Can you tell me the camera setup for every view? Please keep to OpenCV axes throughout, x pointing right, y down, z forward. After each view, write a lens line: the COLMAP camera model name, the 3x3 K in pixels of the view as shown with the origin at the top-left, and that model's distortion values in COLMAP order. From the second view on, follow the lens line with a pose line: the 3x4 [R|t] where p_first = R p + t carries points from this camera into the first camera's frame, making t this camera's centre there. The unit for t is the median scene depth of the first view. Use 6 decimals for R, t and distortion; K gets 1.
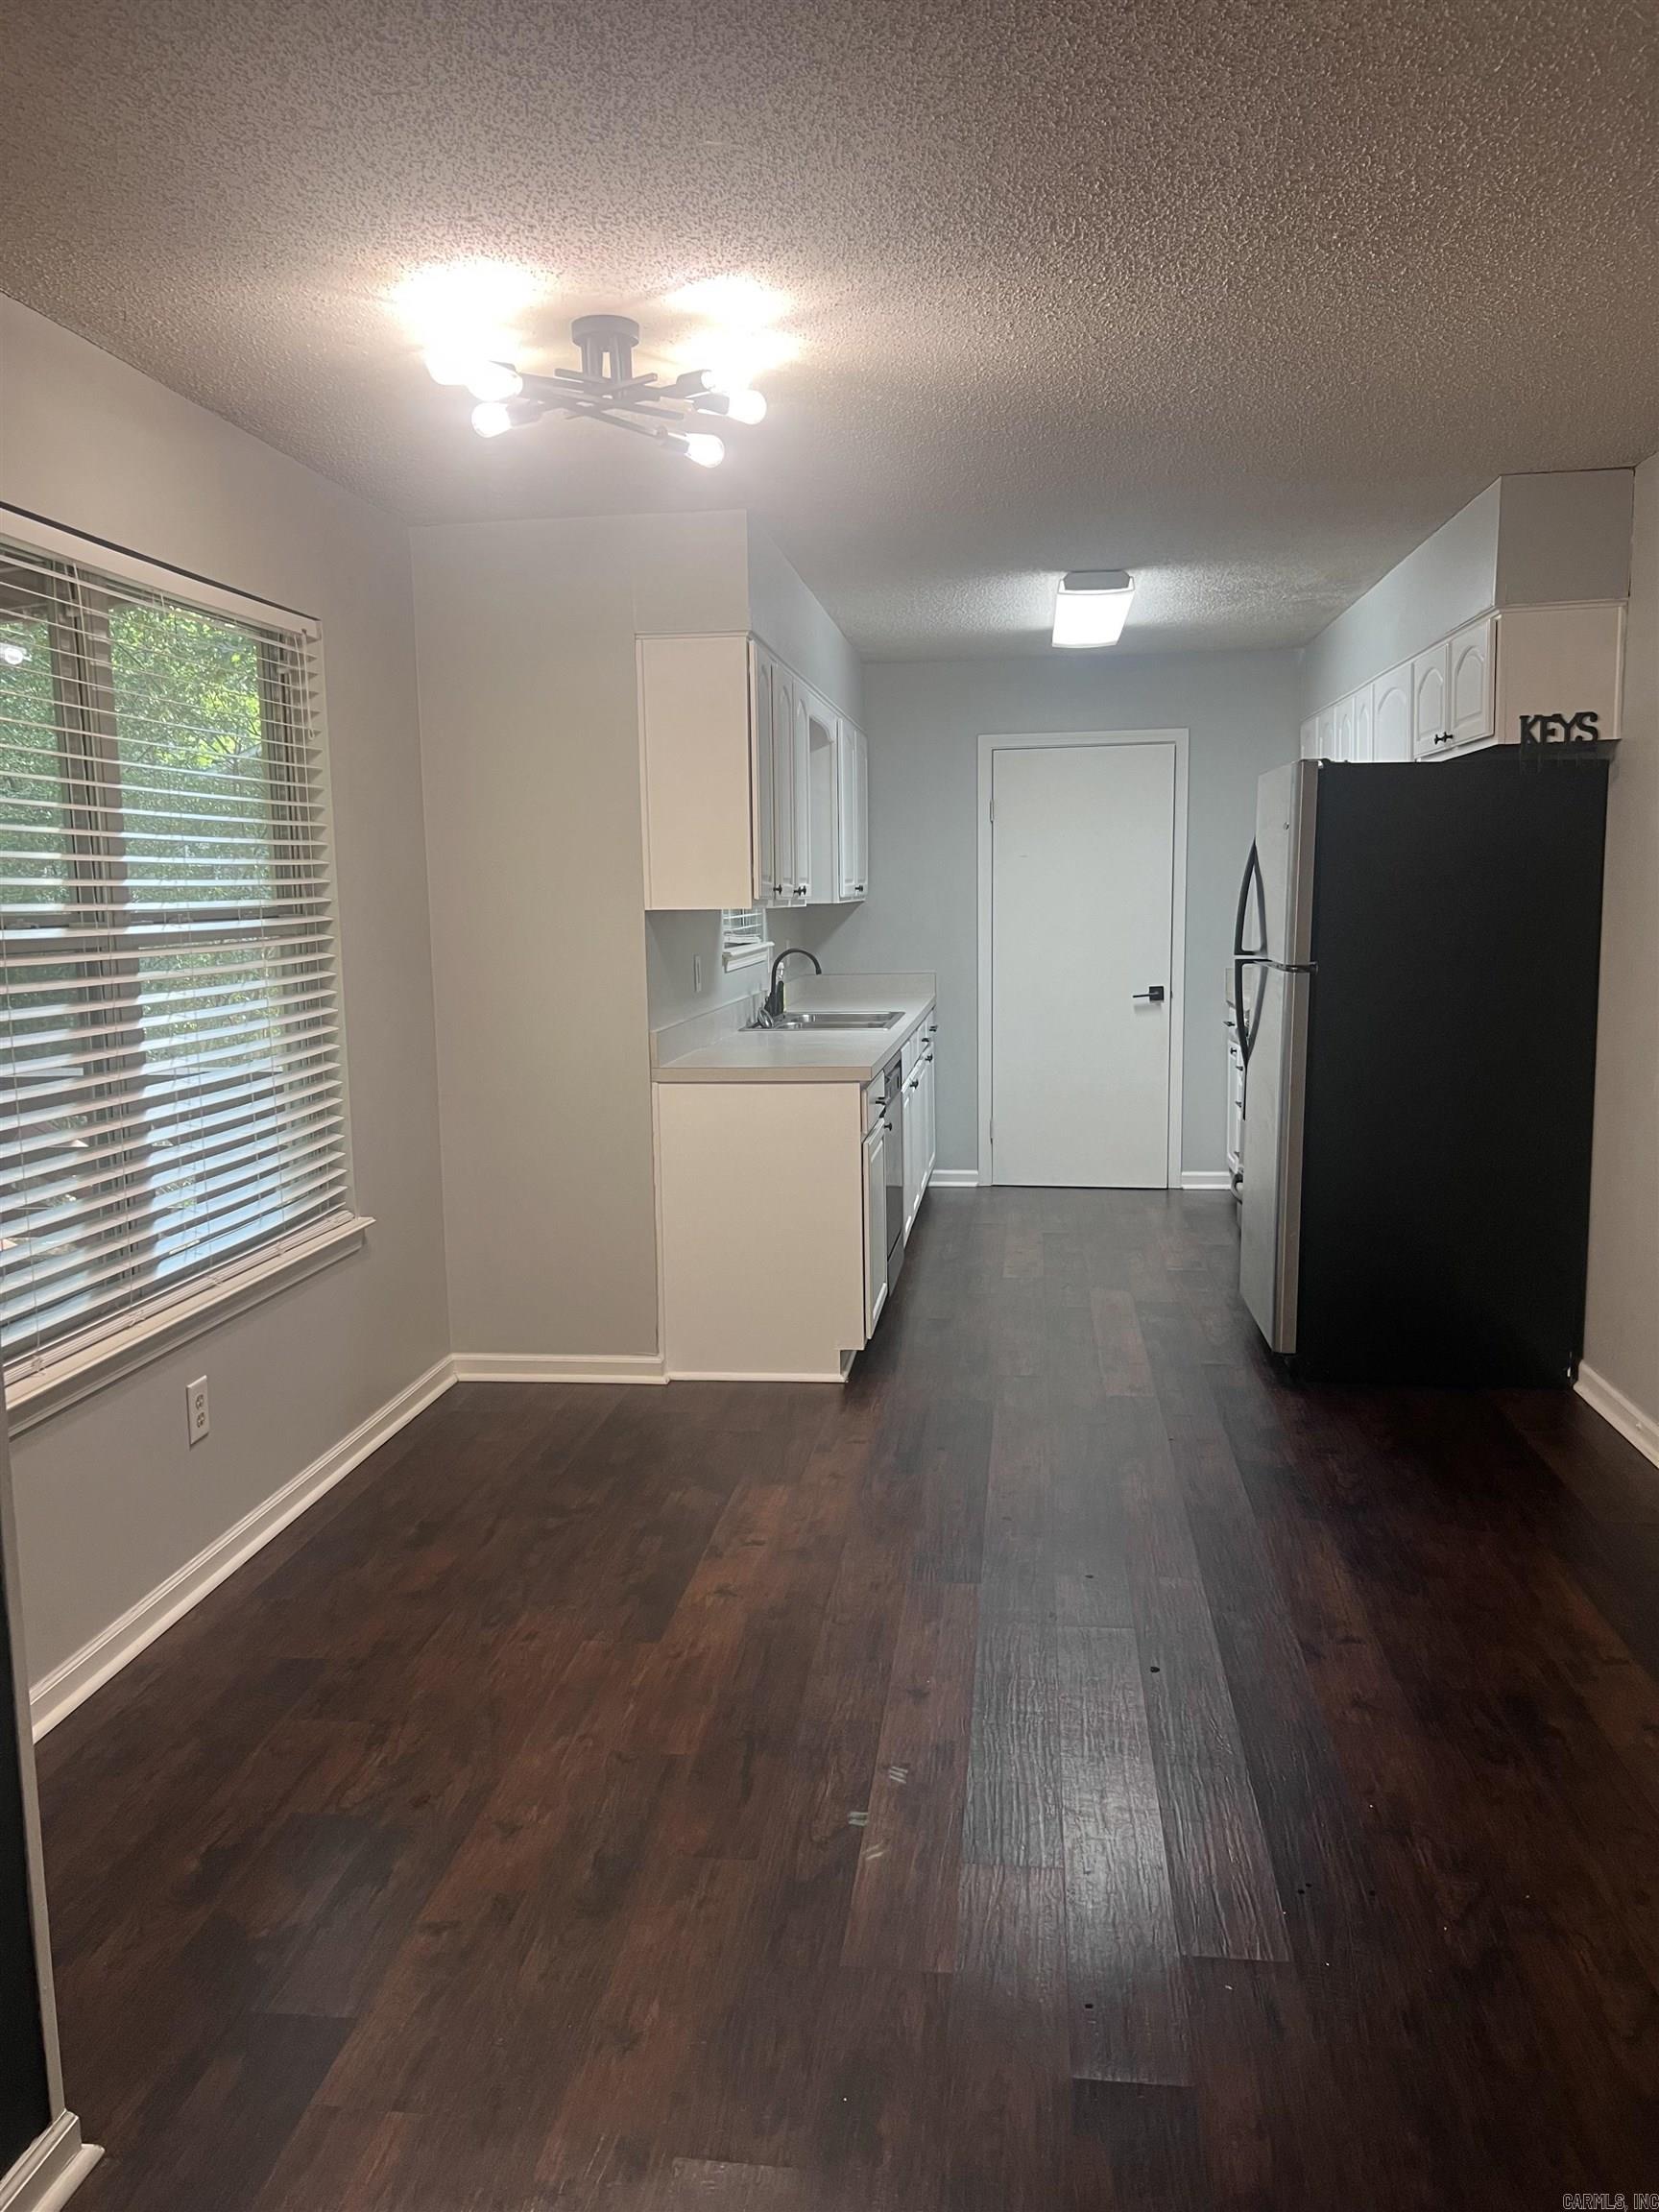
lens RADIAL K [[1678.7, 0, 829.5], [0, 1678.7, 1106.0], [0, 0, 1]] dist [-0.001504, -0.000975]
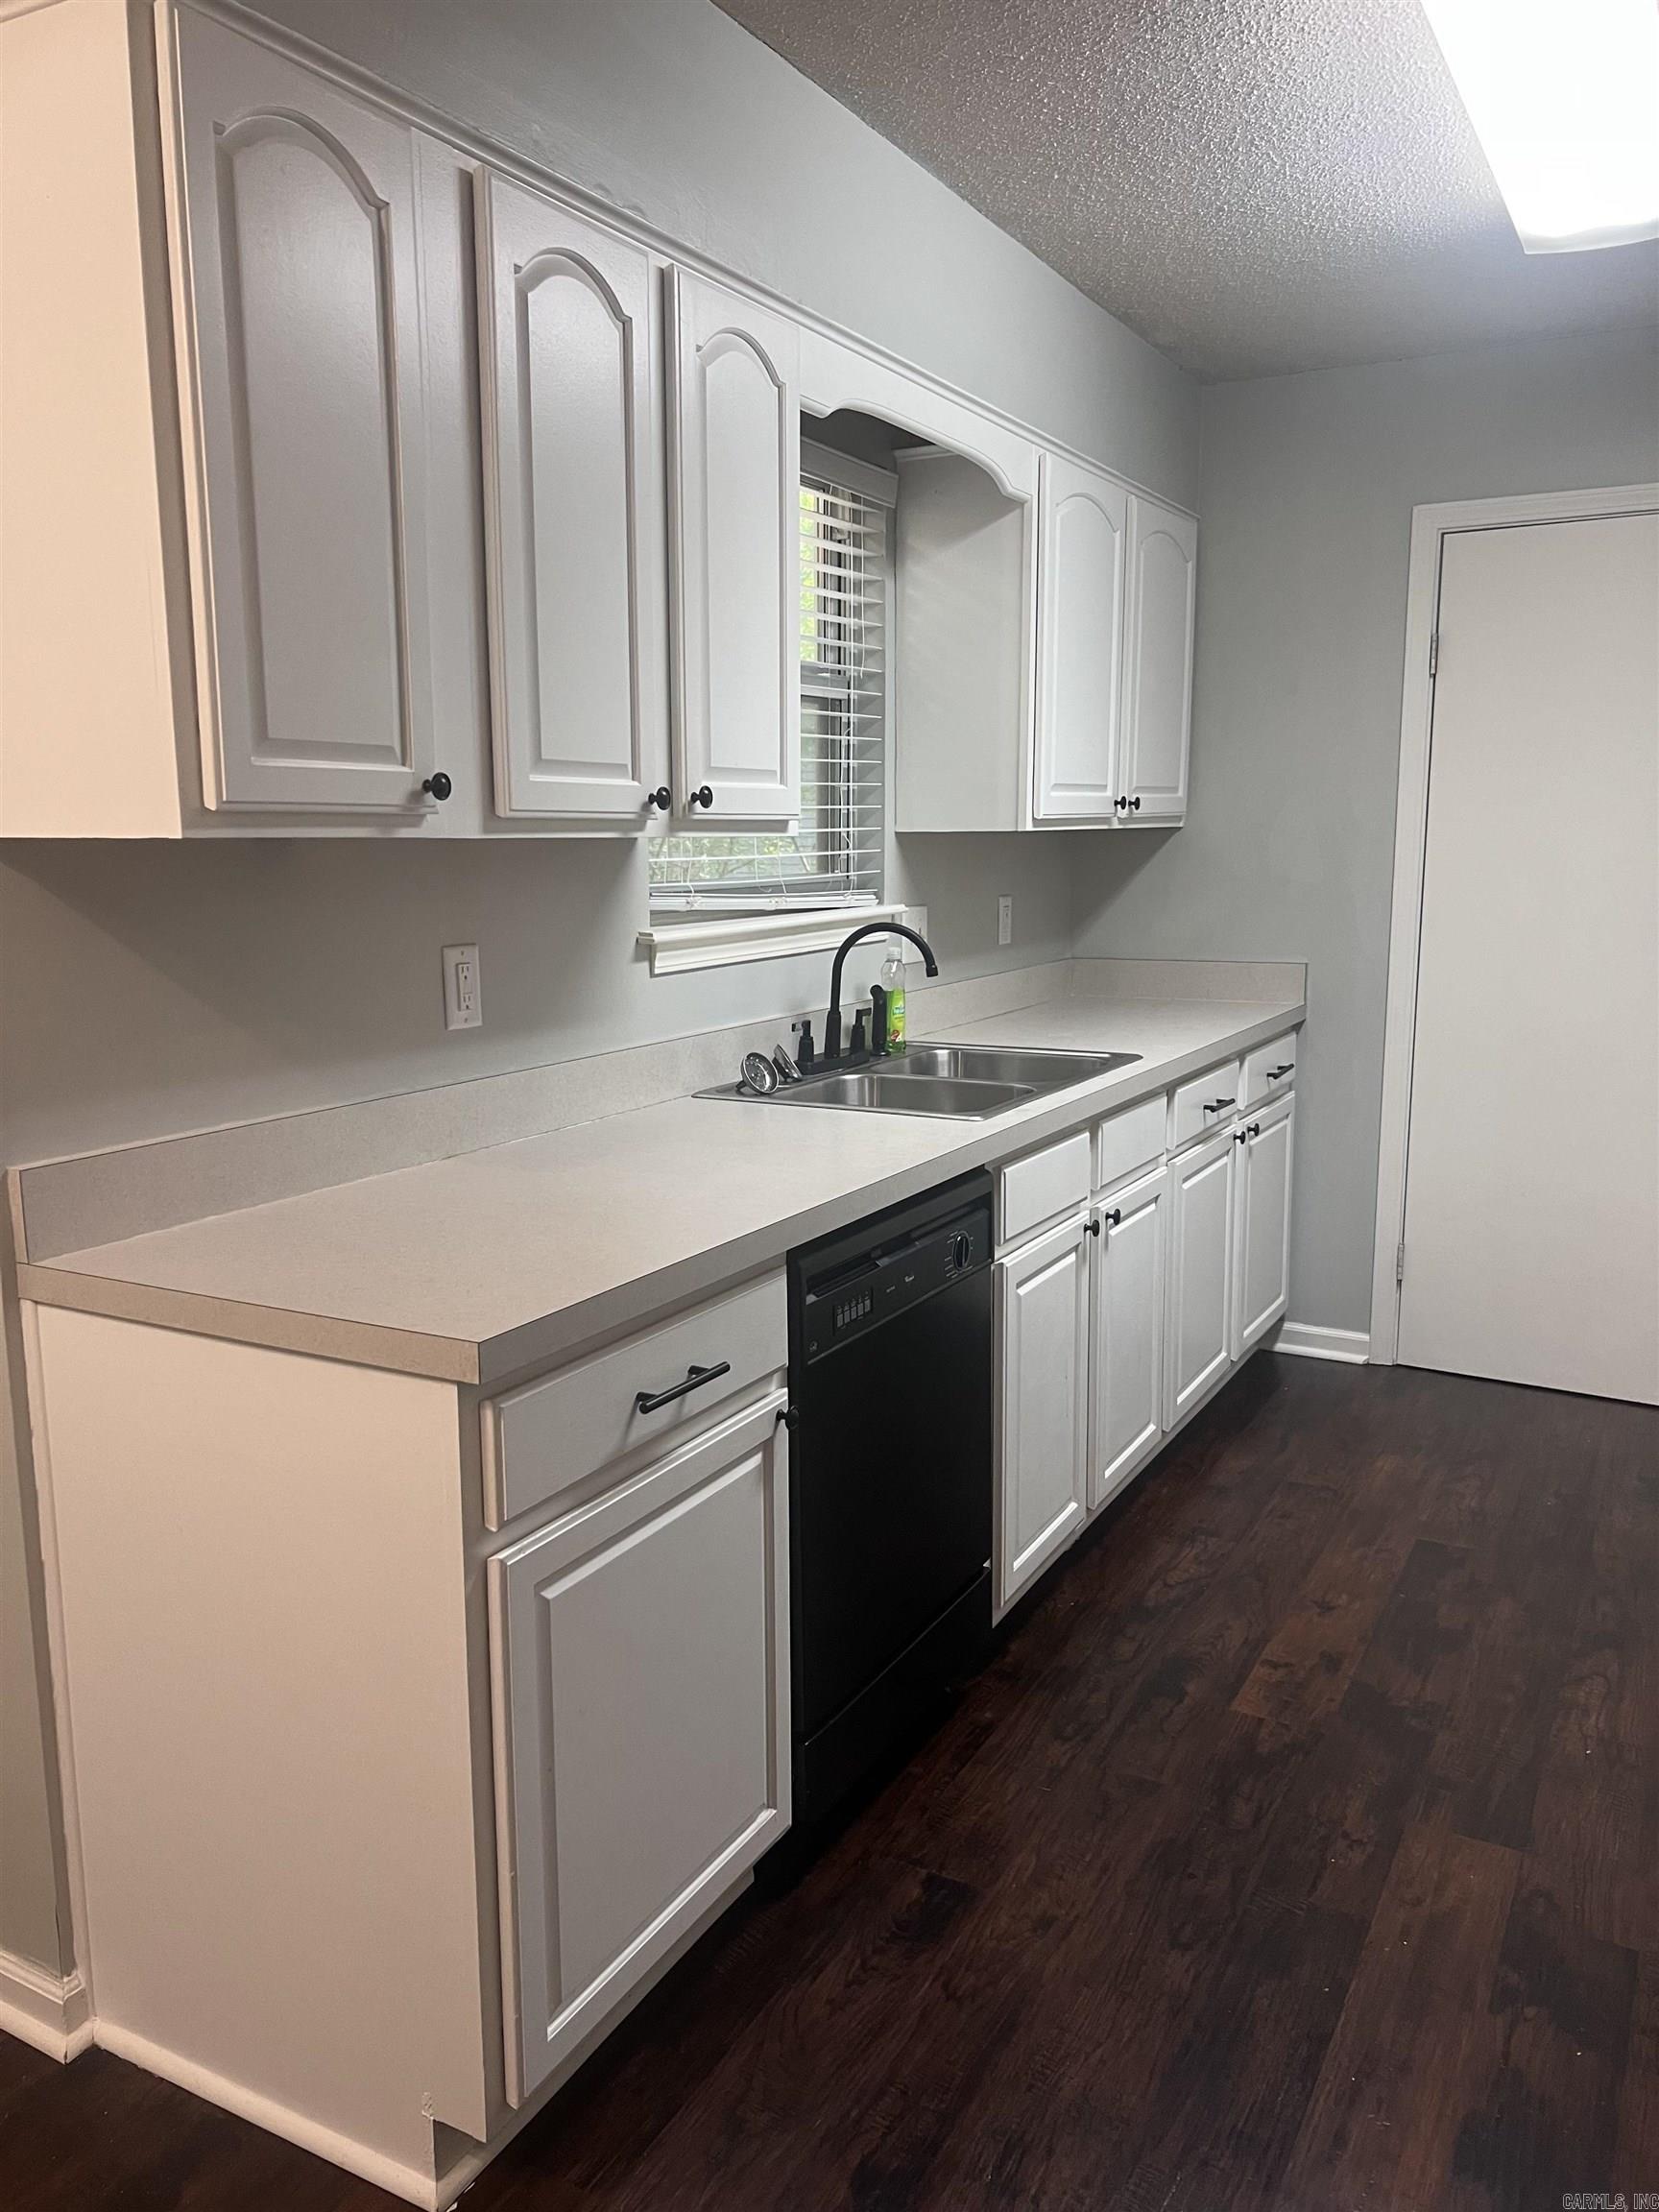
lens RADIAL K [[1680.7, 0, 829.5], [0, 1680.7, 1106.0], [0, 0, 1]] dist [0.120640, -0.276116]
pose [[0.932752, 0.062326, -0.355092, 0.141348], [-0.049454, 0.997752, 0.045222, -0.061431], [0.357112, -0.024620, 0.933737, 0.528370]]
